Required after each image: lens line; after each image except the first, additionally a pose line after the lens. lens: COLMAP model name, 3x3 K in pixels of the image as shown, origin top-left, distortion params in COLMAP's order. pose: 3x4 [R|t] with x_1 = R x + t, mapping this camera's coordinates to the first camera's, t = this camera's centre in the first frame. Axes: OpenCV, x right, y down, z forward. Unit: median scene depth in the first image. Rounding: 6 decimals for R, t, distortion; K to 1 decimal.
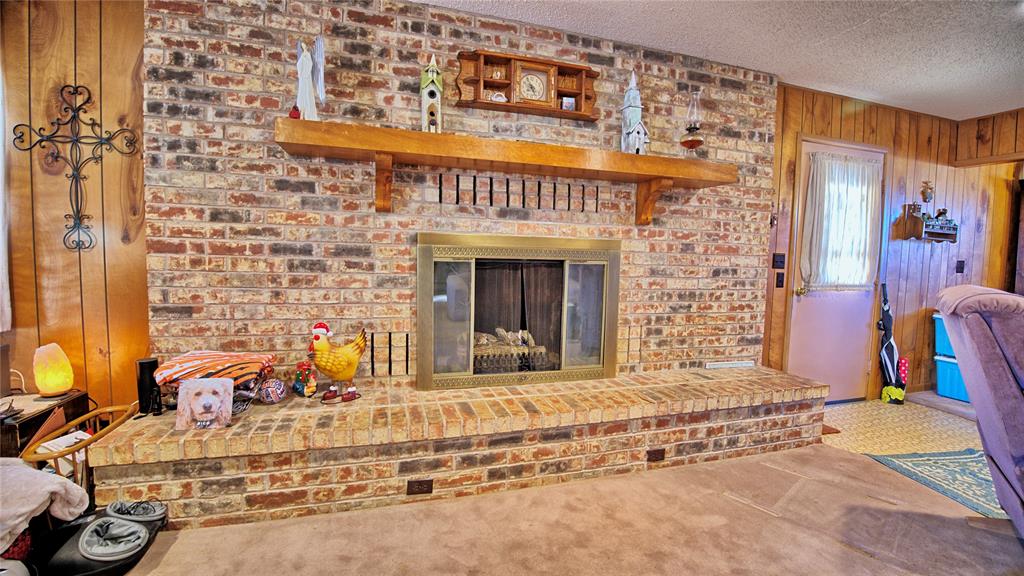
lens RADIAL K [[435.8, 0, 511.1], [0, 435.8, 286.4], [0, 0, 1]] dist [-0.031869, -0.000210]
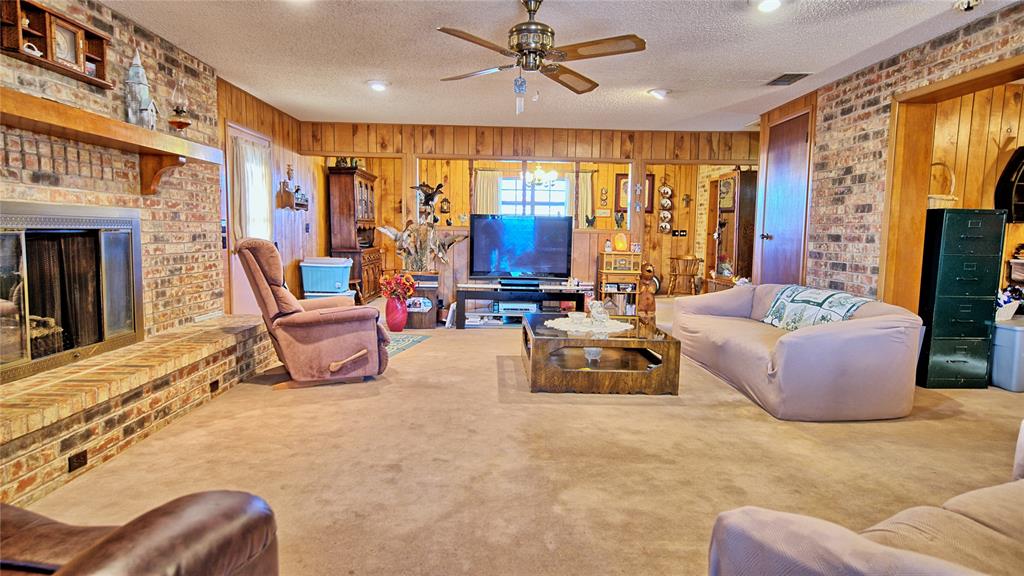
lens RADIAL K [[606.7, 0, 510.6], [0, 606.7, 288.8], [0, 0, 1]] dist [0.006776, 0.003445]
pose [[0.272983, -0.110780, 0.955619, -0.958896], [0.060166, 0.993369, 0.097969, -0.005130], [-0.960136, 0.030752, 0.277838, -0.276268]]
